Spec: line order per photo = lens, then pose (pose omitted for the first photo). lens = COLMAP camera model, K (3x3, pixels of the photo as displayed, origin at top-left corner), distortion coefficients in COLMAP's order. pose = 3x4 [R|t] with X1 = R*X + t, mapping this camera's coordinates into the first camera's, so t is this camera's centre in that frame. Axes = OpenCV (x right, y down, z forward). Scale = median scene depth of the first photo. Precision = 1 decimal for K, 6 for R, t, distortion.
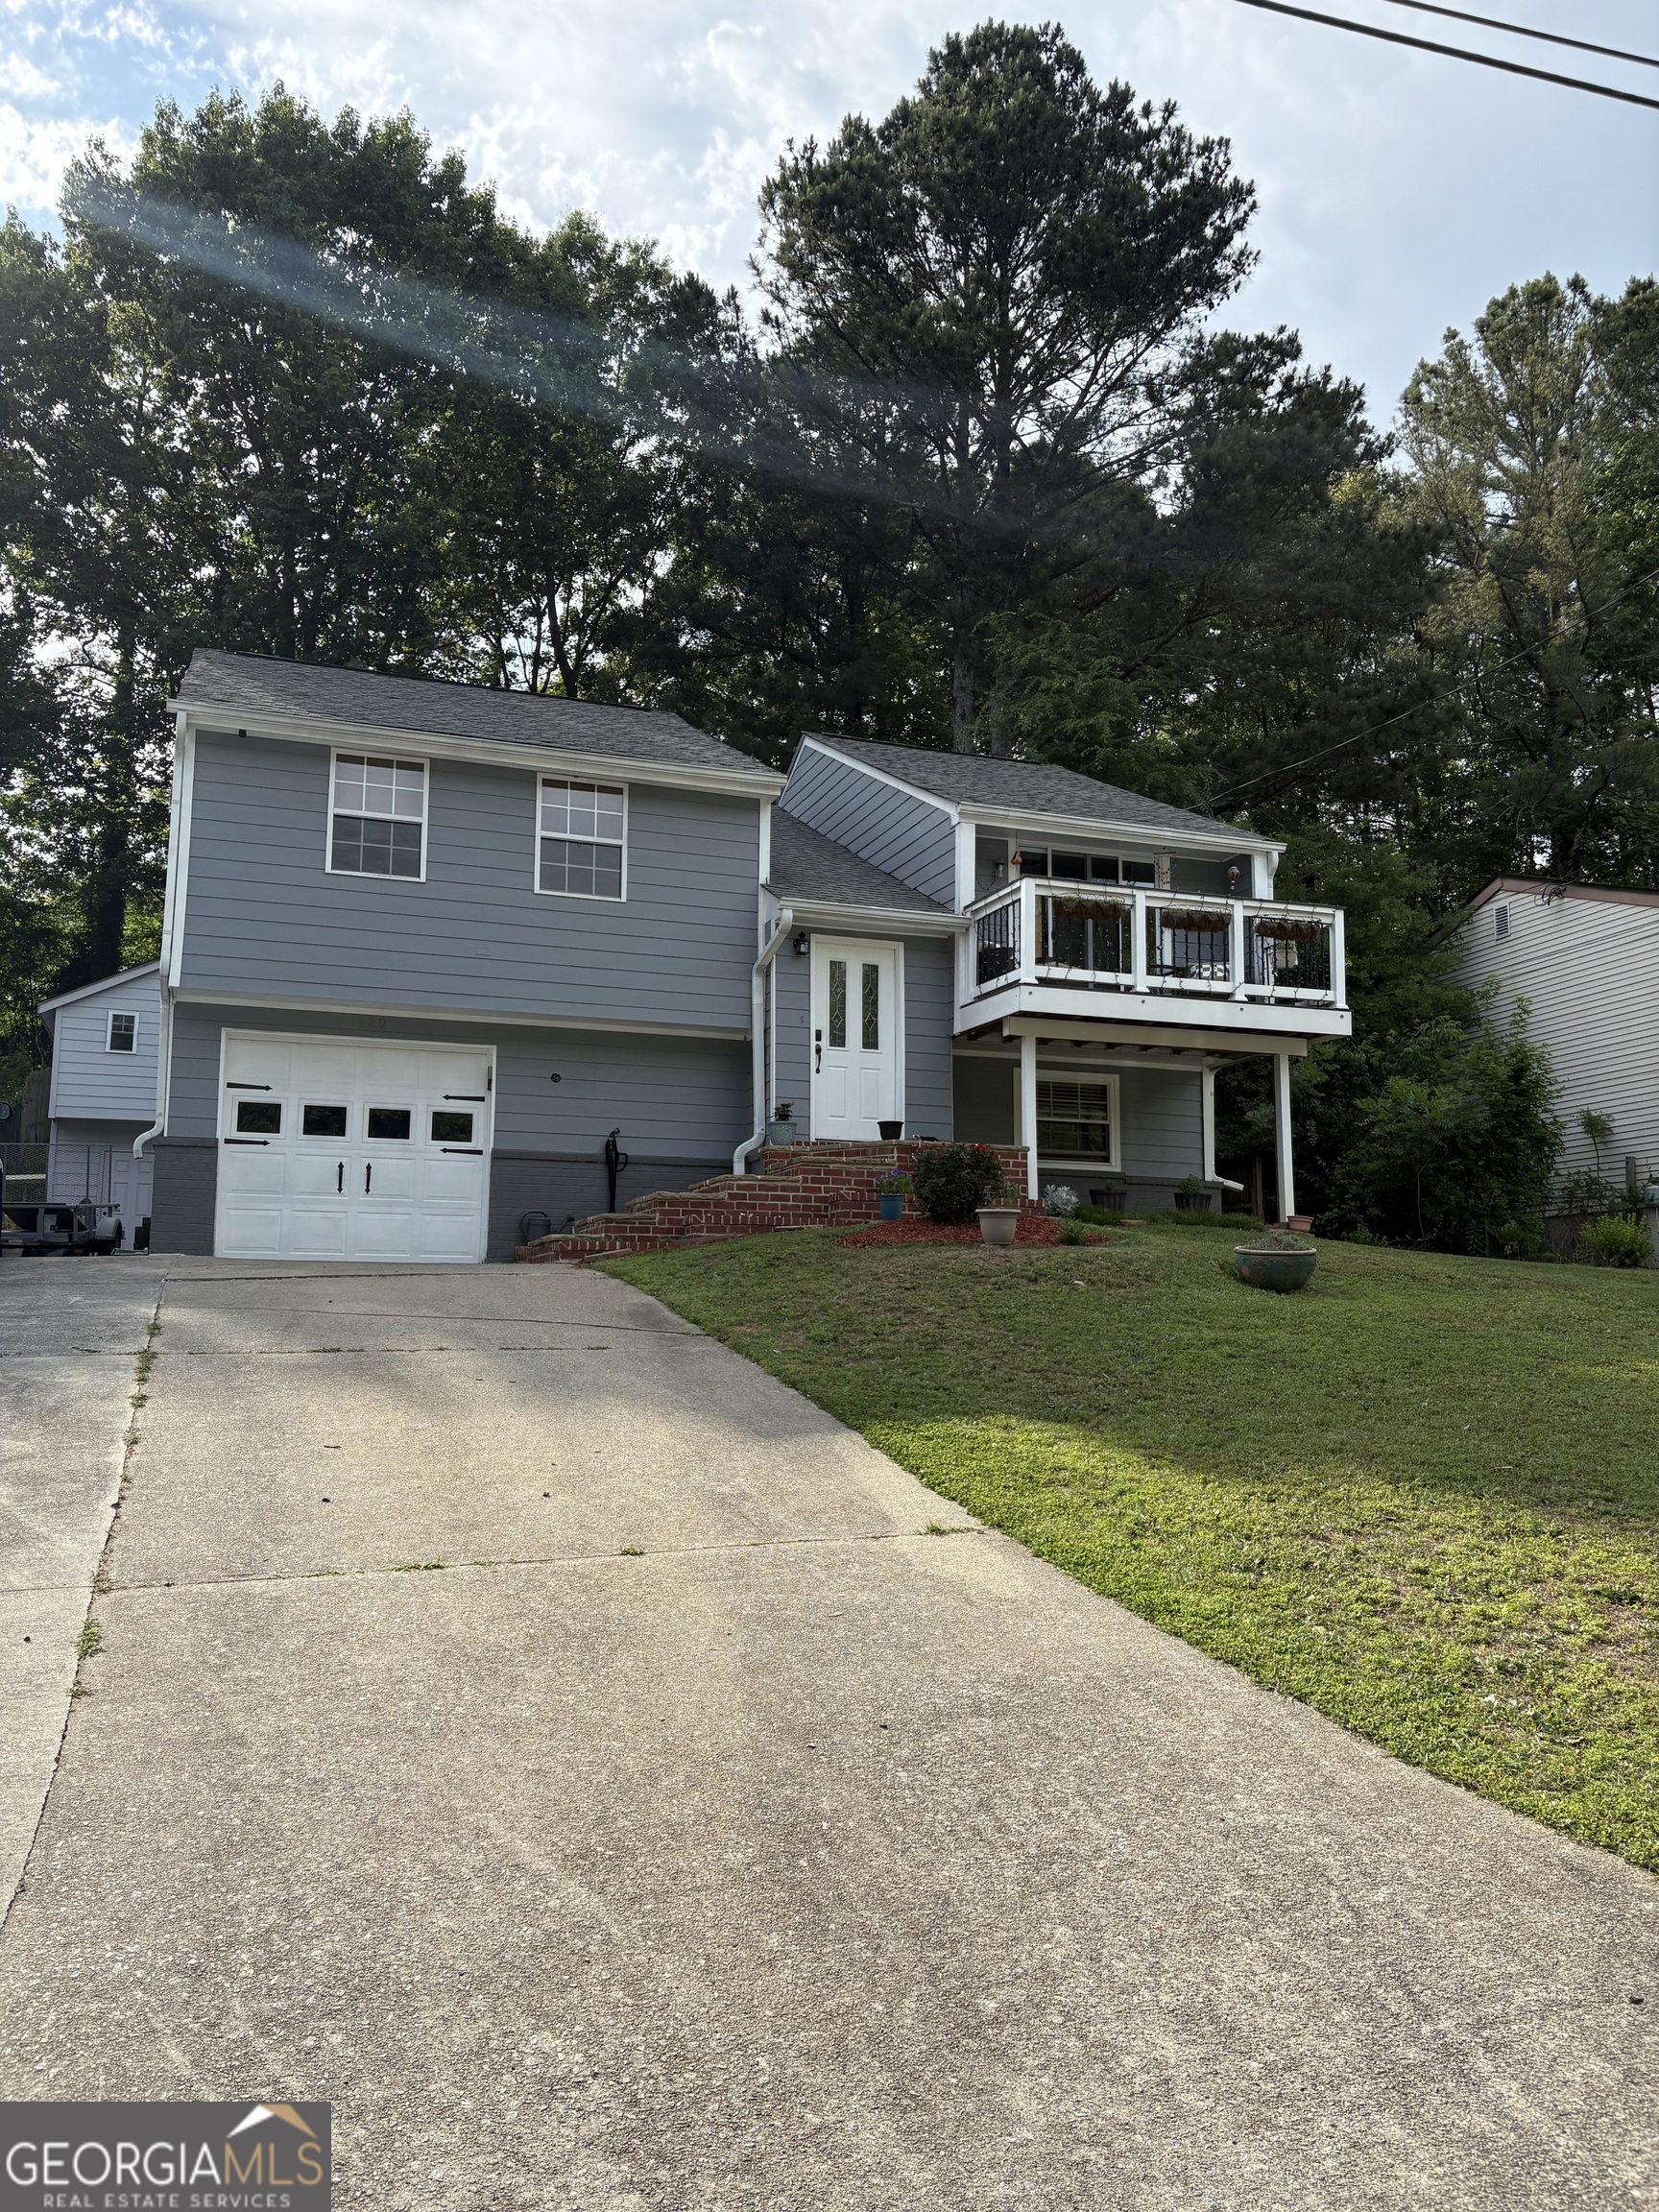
lens RADIAL K [[1792.6, 0, 829.5], [0, 1792.6, 1106.0], [0, 0, 1]] dist [-0.000732, -0.003342]
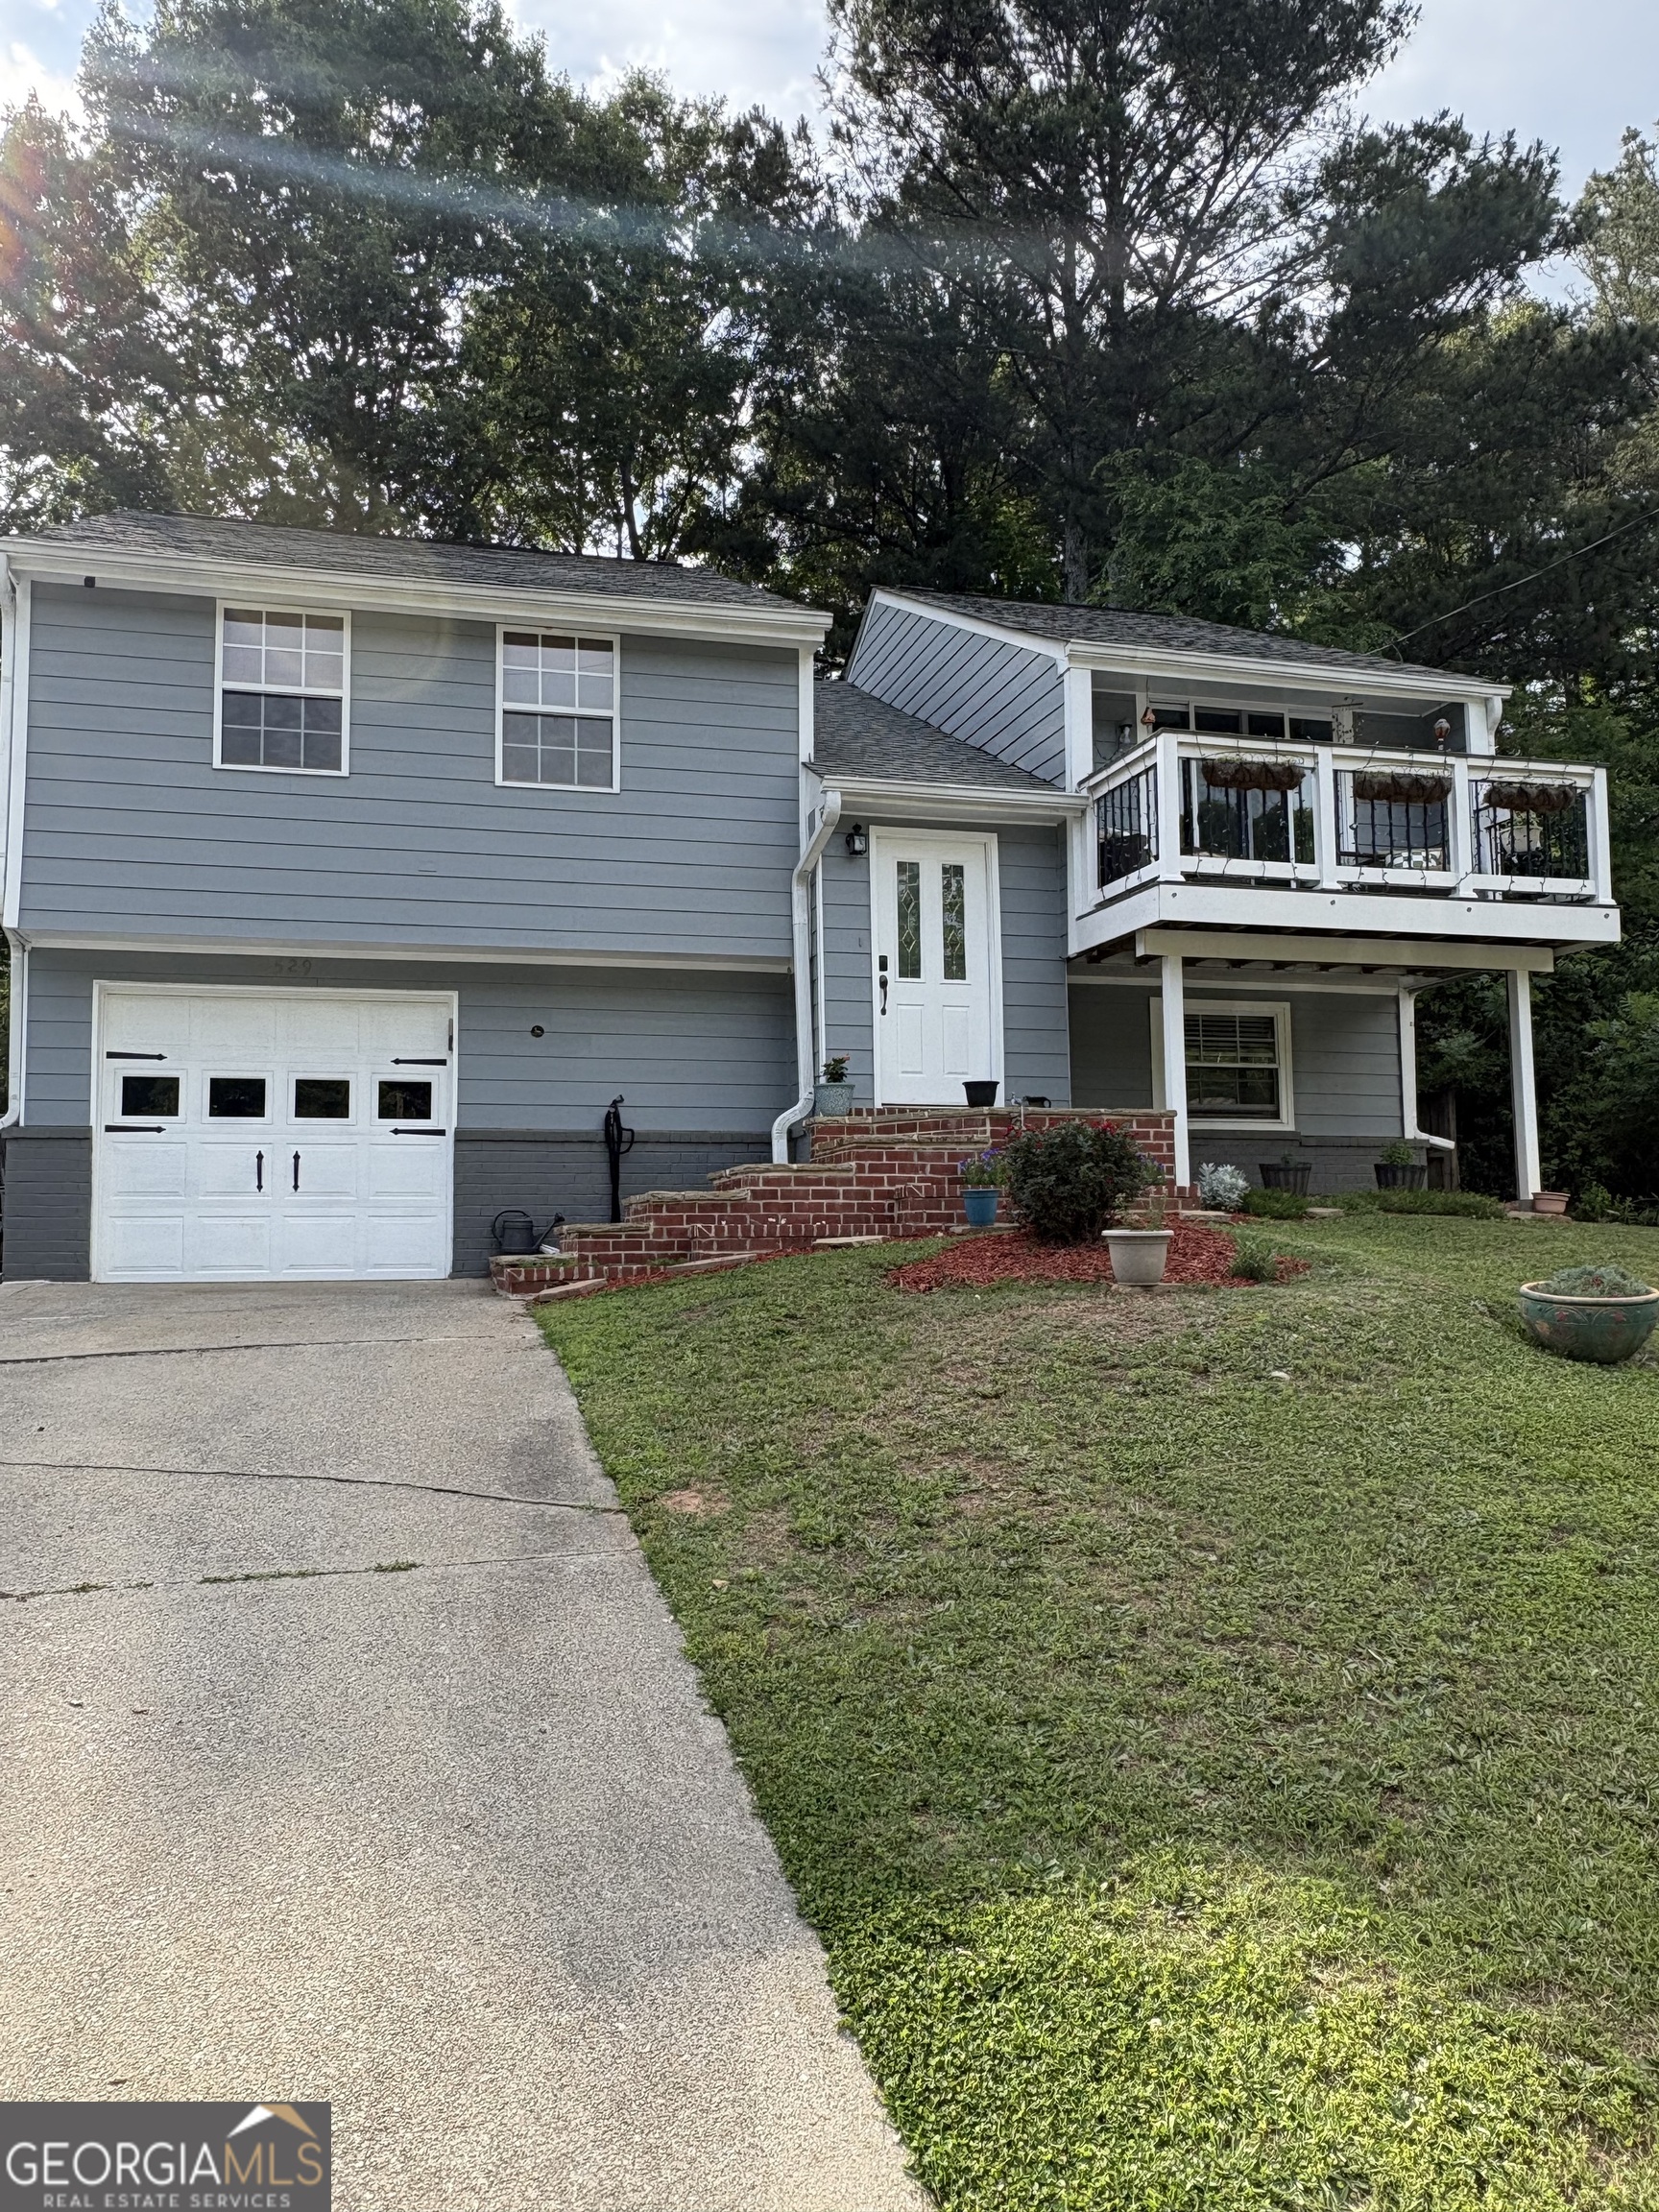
lens RADIAL K [[1617.3, 0, 829.5], [0, 1617.3, 1106.0], [0, 0, 1]] dist [-0.073894, 0.107782]
pose [[0.995879, -0.024318, -0.087371, 0.028388], [0.028744, 0.998348, 0.049755, -0.014464], [0.086017, -0.052062, 0.994933, 0.331091]]
